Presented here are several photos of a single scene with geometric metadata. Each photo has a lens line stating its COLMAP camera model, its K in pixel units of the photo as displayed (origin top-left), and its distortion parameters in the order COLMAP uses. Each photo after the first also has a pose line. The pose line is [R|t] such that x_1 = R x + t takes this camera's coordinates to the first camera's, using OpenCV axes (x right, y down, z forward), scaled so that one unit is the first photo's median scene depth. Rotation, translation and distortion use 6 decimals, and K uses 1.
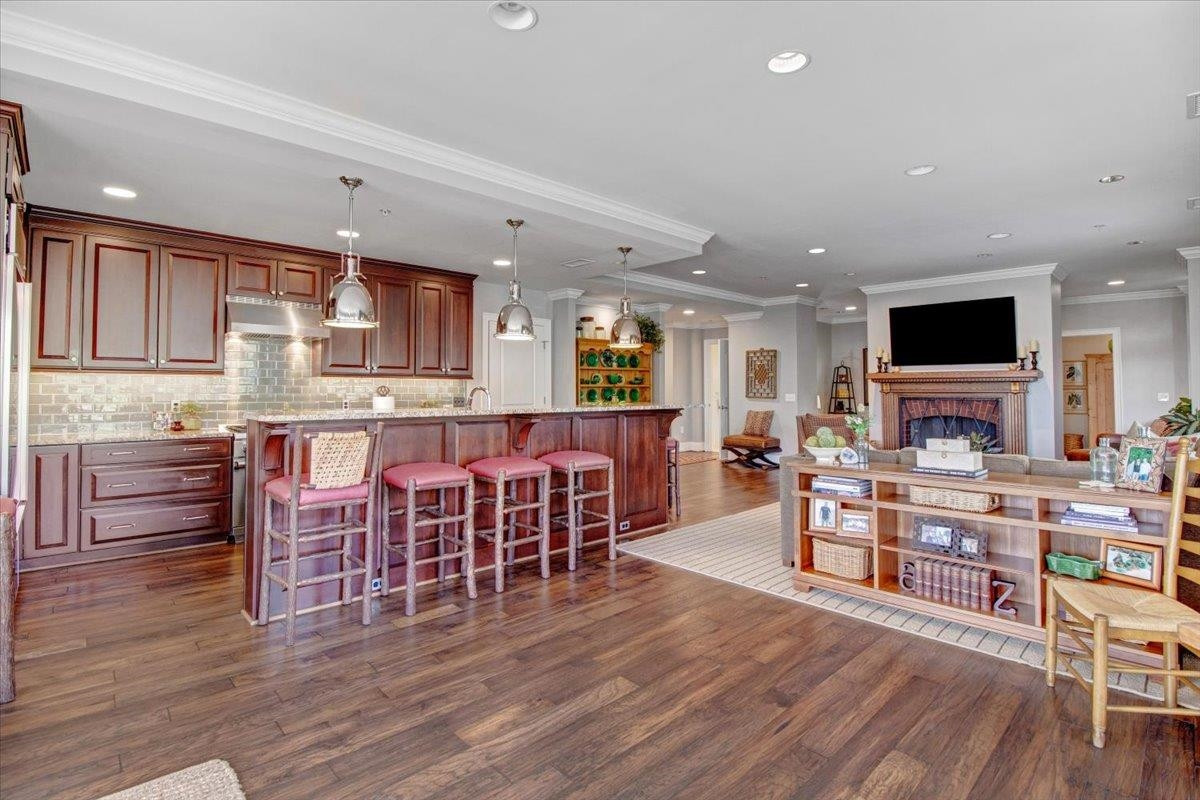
lens RADIAL K [[566.4, 0, 603.9], [0, 566.4, 380.1], [0, 0, 1]] dist [-0.011067, -0.000448]
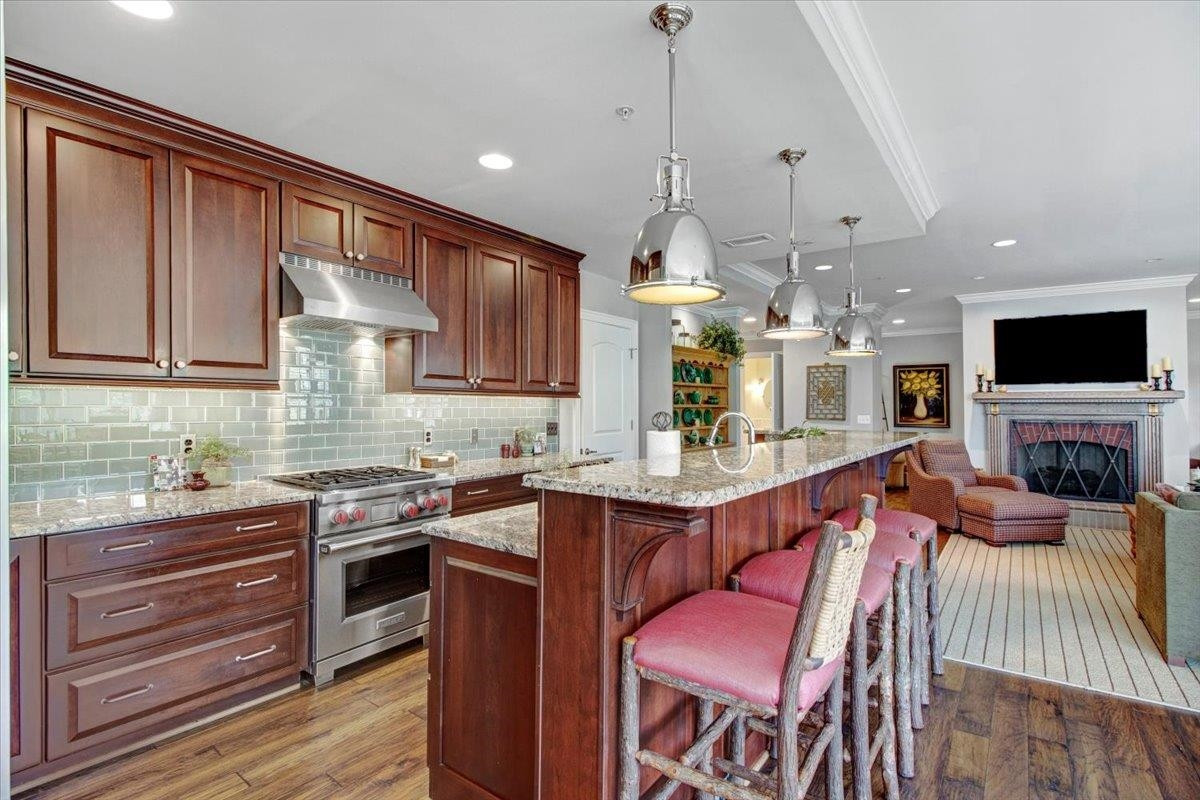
lens RADIAL K [[574.5, 0, 595.7], [0, 574.5, 398.8], [0, 0, 1]] dist [0.001989, -0.012548]
pose [[0.987065, 0.004925, 0.160247, -0.422782], [-0.005497, 0.999980, 0.003124, -0.003548], [-0.160229, -0.003965, 0.987072, 0.347111]]
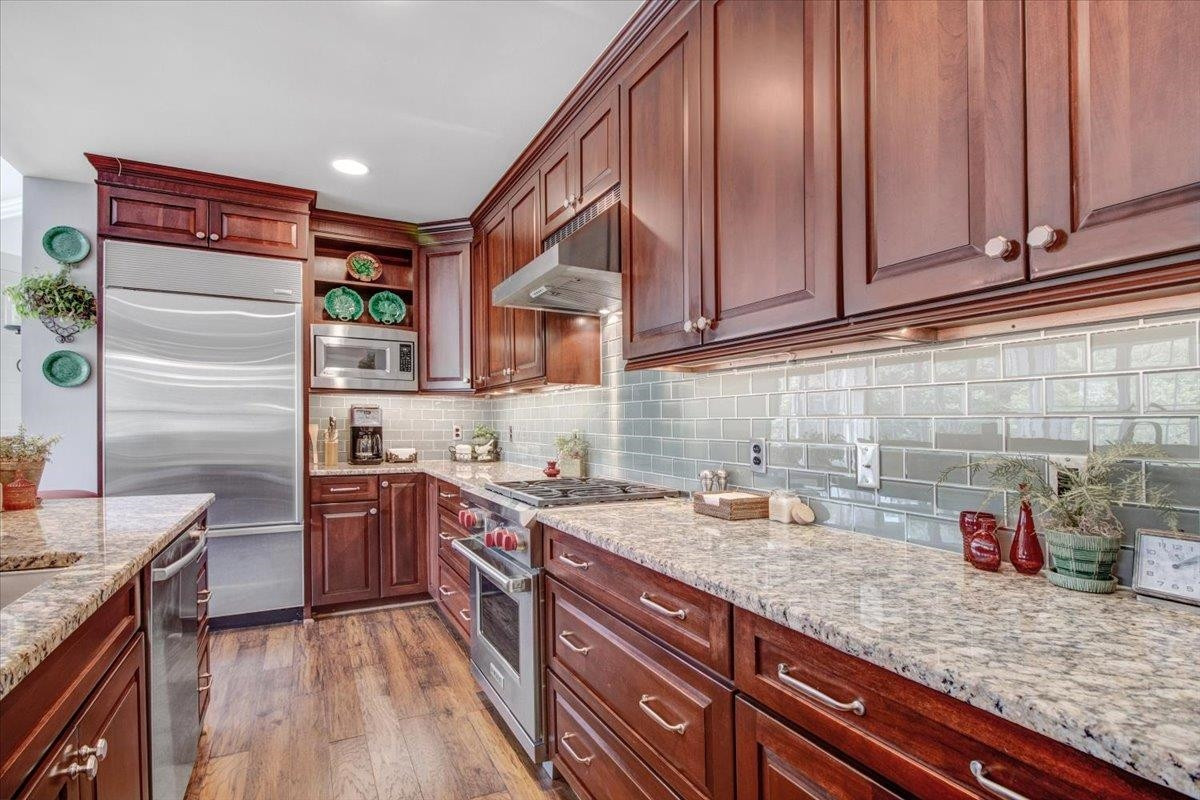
lens RADIAL K [[561.5, 0, 596.8], [0, 561.5, 421.9], [0, 0, 1]] dist [-0.042899, -0.000196]
pose [[-0.282147, -0.010027, -0.959319, -0.139395], [0.004219, 0.999923, -0.011693, 0.032388], [0.959362, -0.007346, -0.282083, 1.128412]]
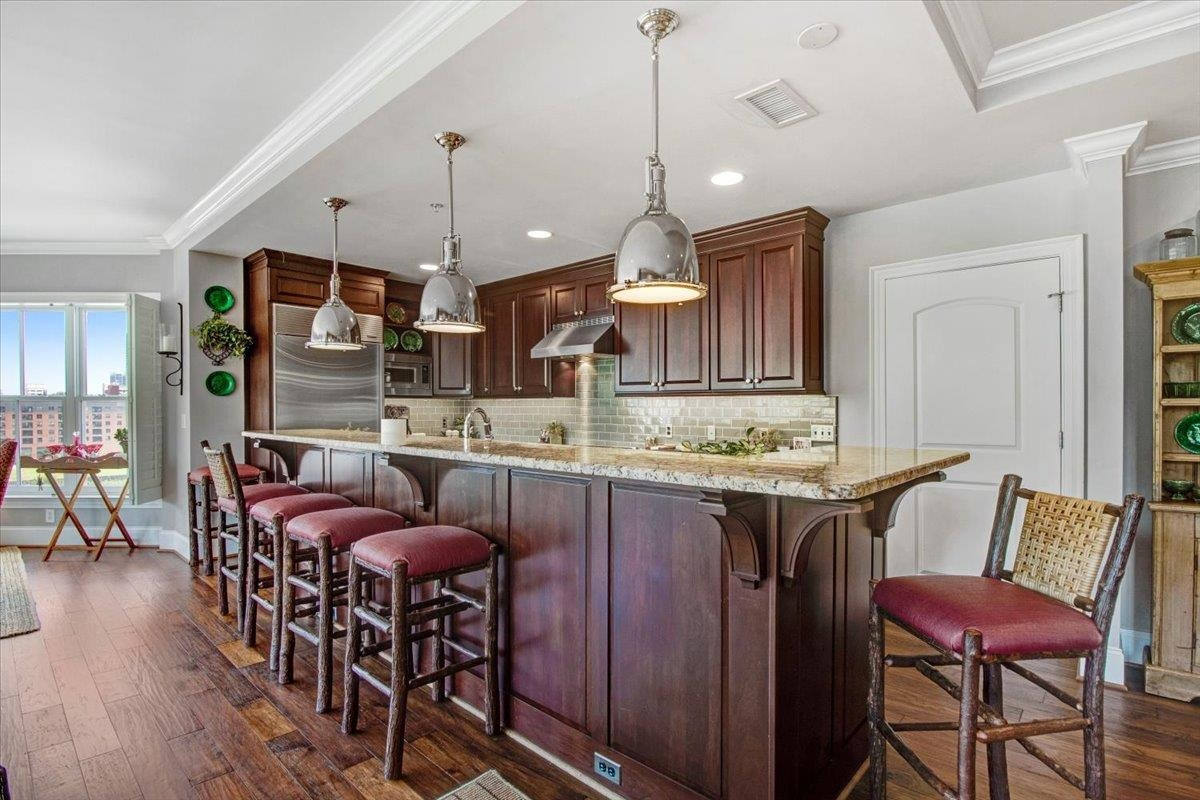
lens RADIAL K [[574.5, 0, 595.7], [0, 574.5, 398.8], [0, 0, 1]] dist [0.001989, -0.012548]
pose [[0.061028, -0.021044, -0.997914, 0.417902], [0.011956, 0.999721, -0.020351, 0.015116], [0.998064, -0.010689, 0.061262, 0.948724]]
